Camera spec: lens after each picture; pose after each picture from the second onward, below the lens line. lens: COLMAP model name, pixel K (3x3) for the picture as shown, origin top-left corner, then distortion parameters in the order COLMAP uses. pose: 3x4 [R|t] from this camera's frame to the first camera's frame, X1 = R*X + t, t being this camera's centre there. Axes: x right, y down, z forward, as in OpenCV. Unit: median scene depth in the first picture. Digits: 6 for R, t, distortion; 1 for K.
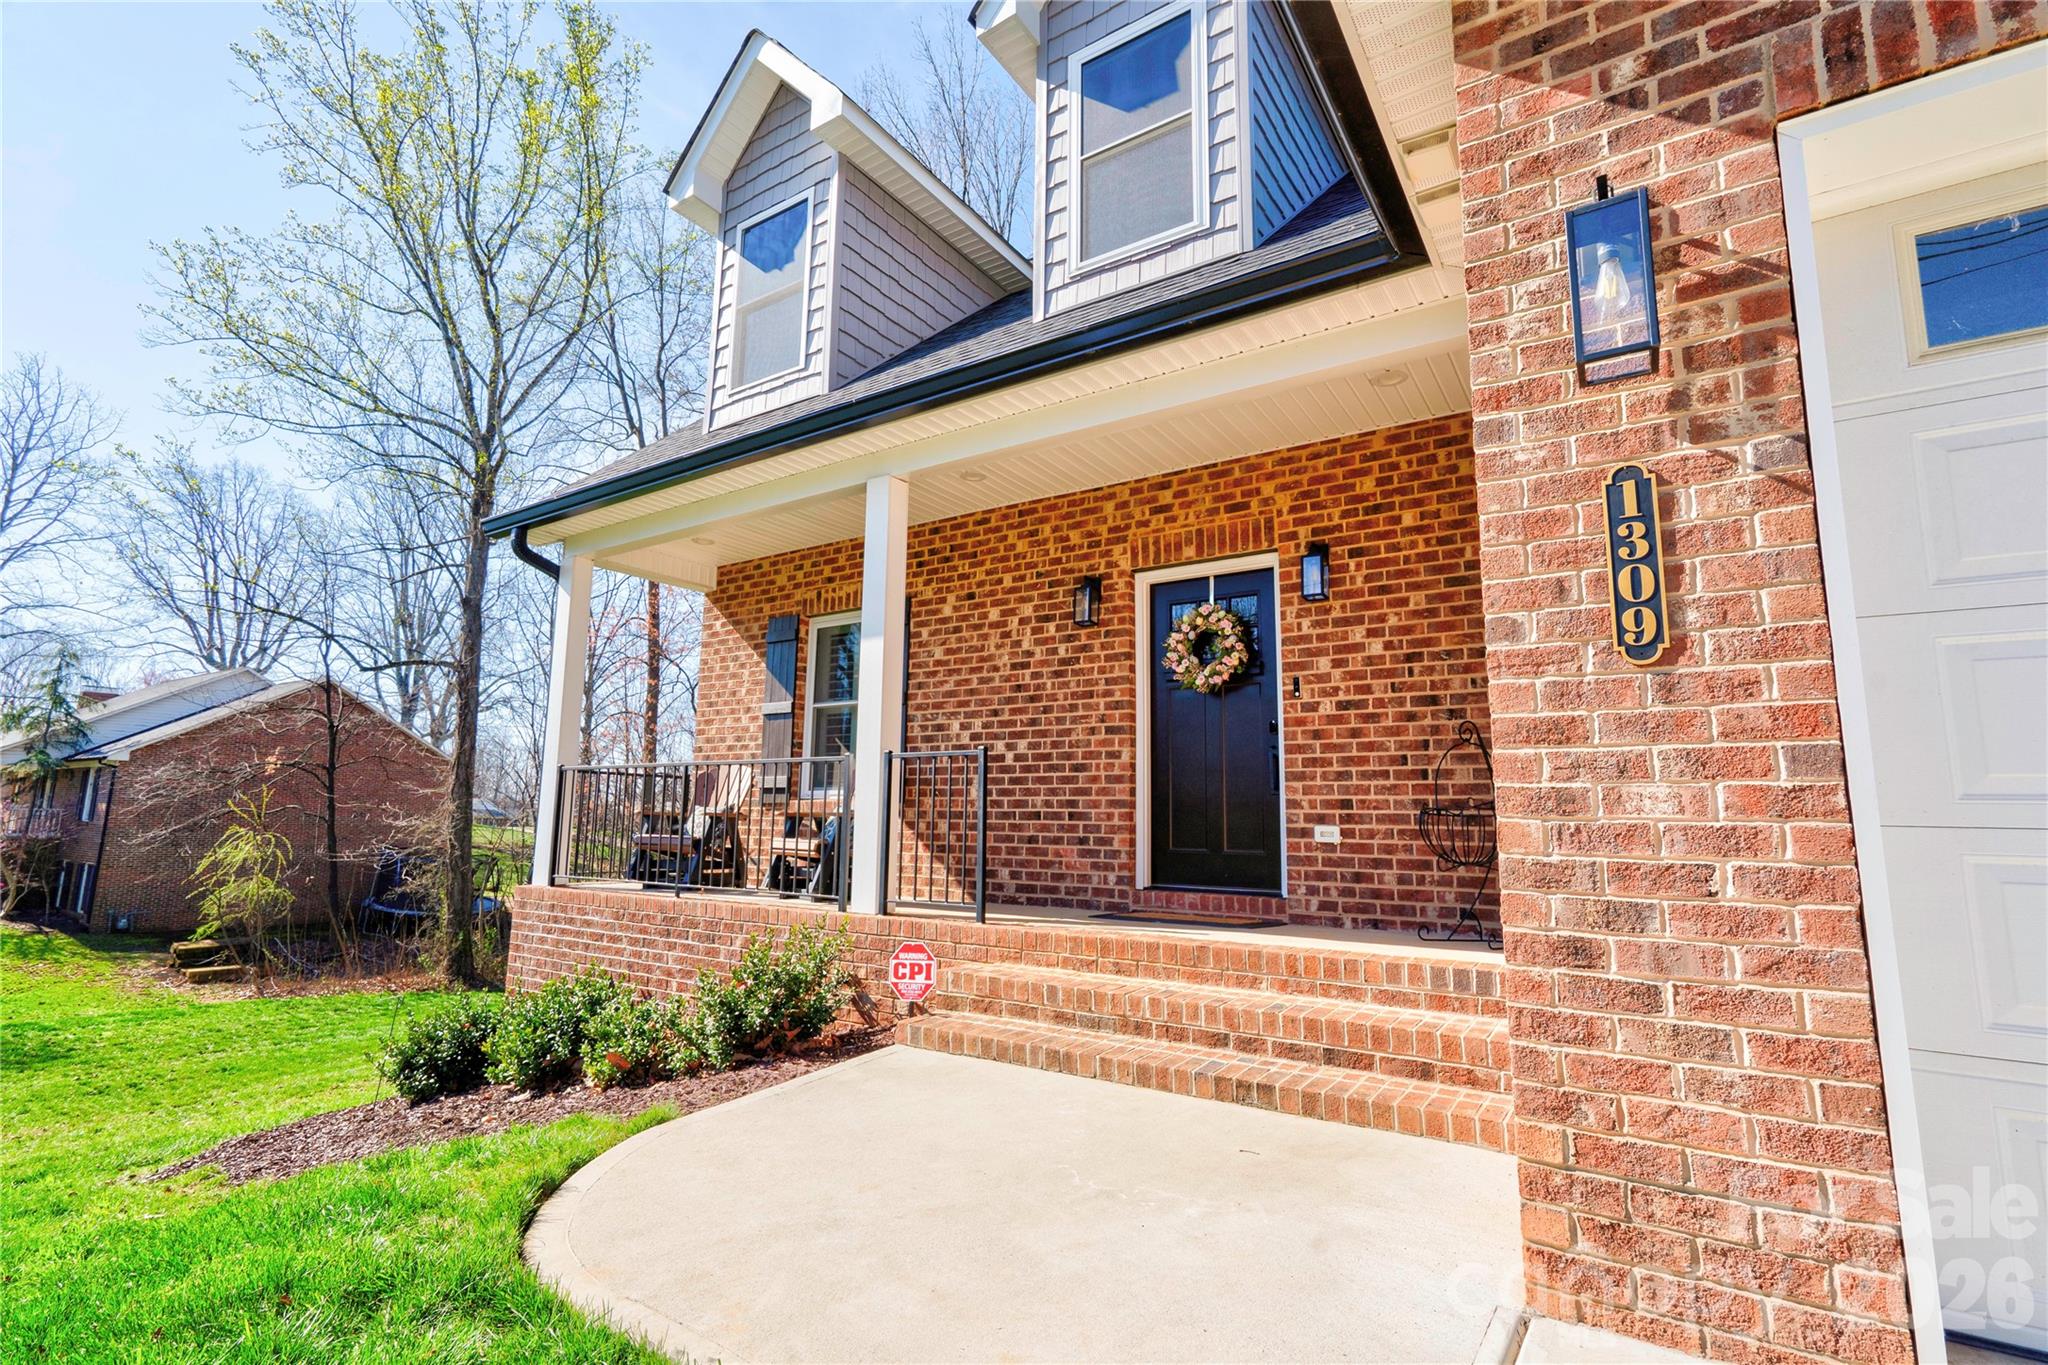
lens RADIAL K [[944.5, 0, 1023.9], [0, 944.5, 687.0], [0, 0, 1]] dist [0.000909, 0.000063]
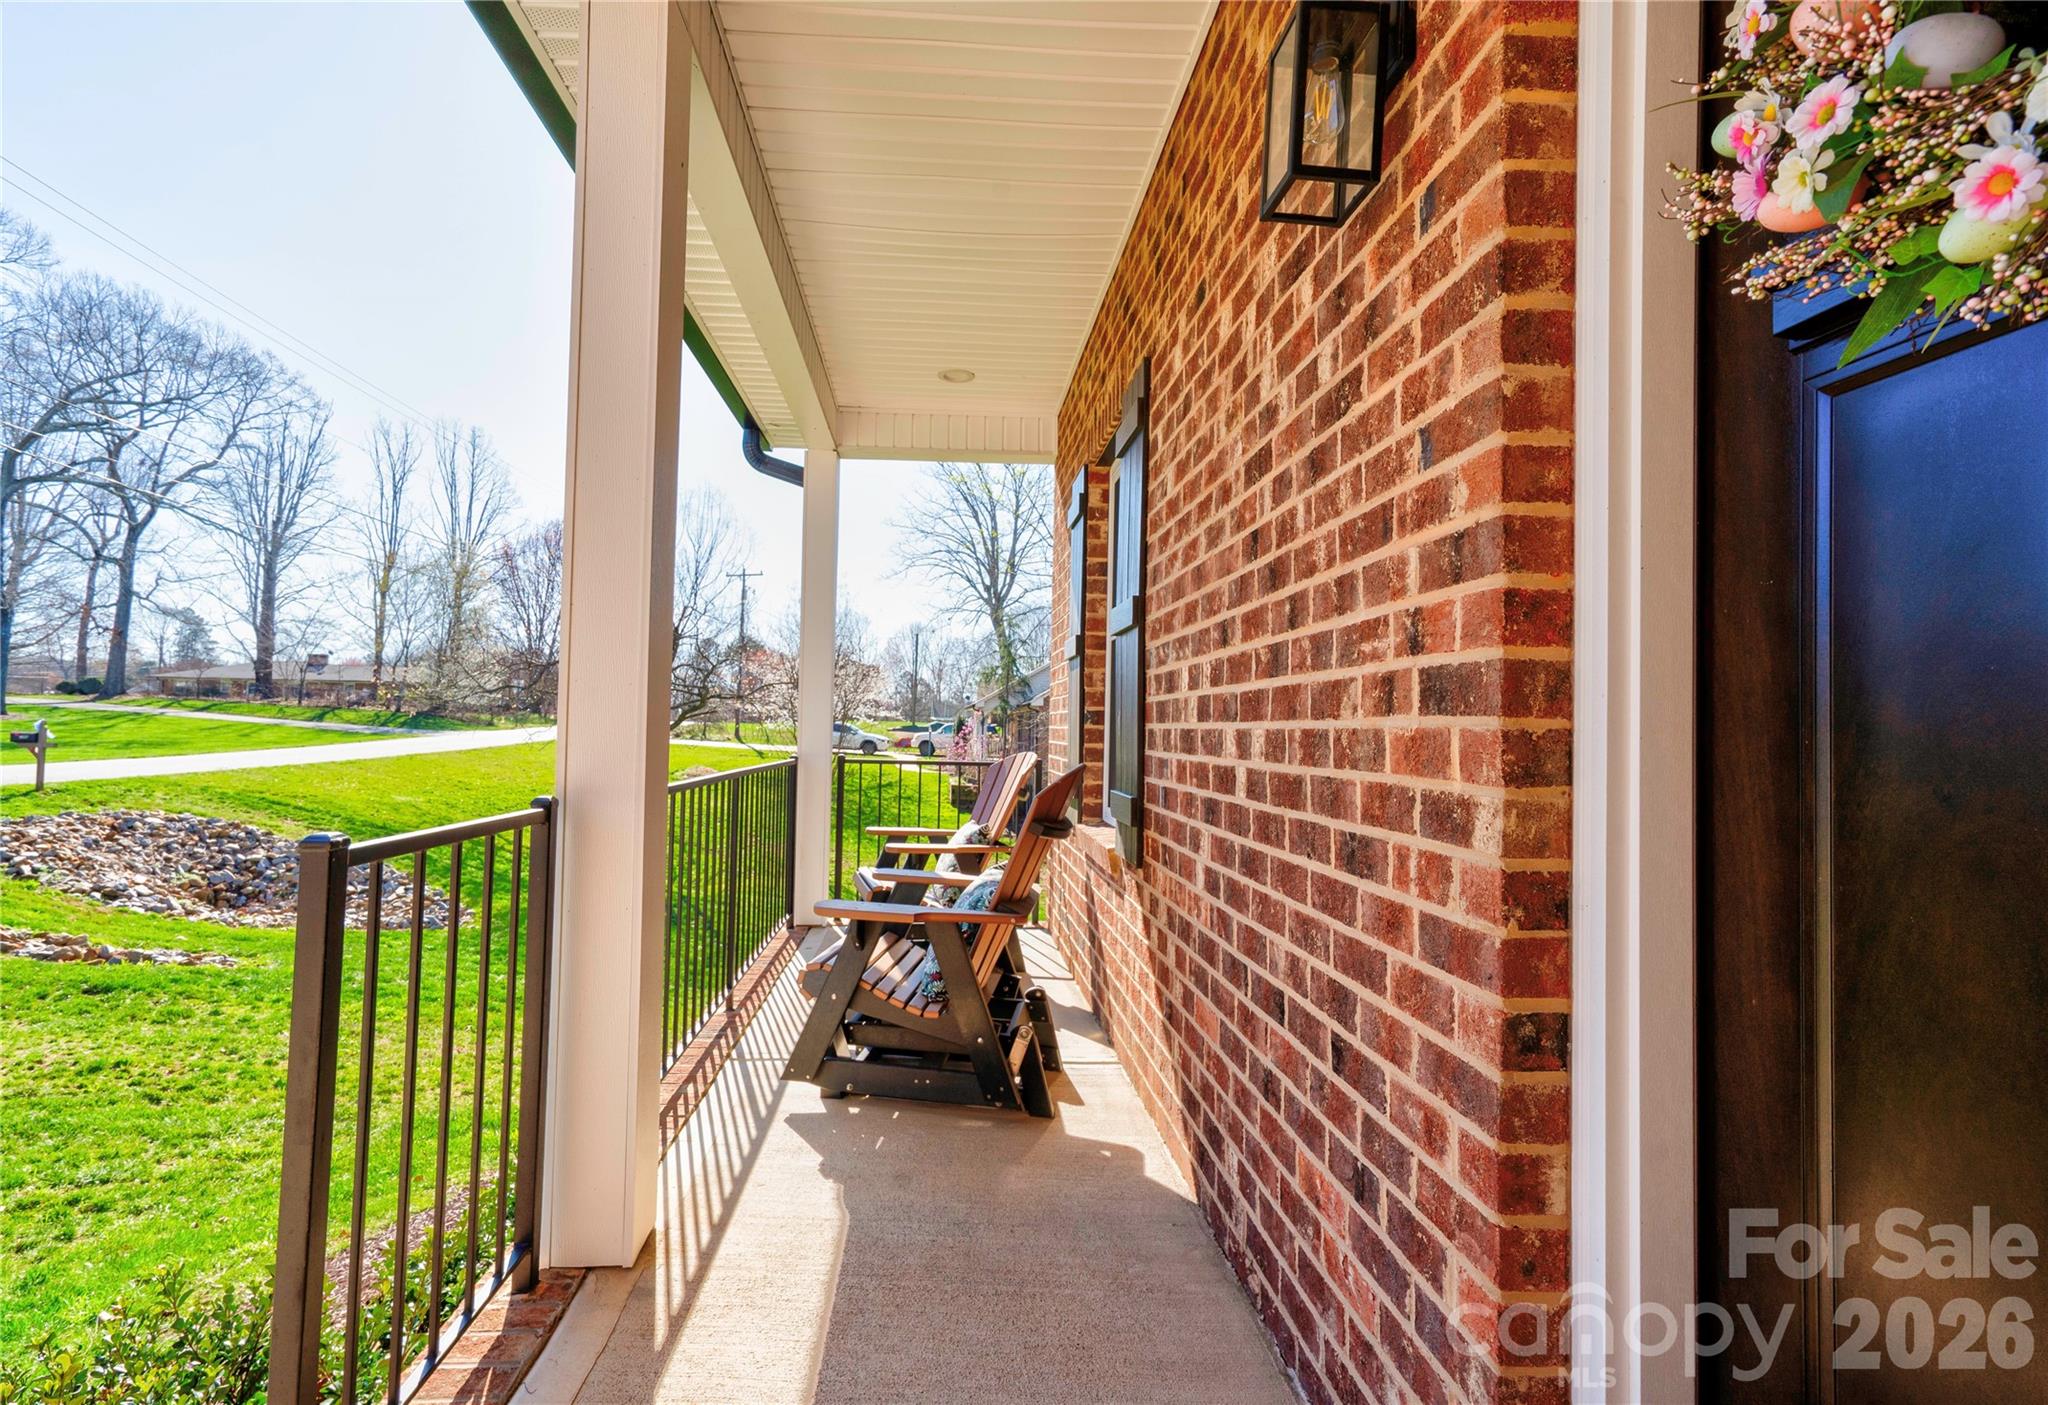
lens RADIAL K [[964.3, 0, 1018.2], [0, 964.3, 703.6], [0, 0, 1]] dist [0.002102, 0.000191]
pose [[0.615745, -0.038789, -0.786990, 0.184919], [0.127391, 0.990548, 0.050850, 0.025918], [0.777579, -0.131566, 0.614866, 0.766513]]
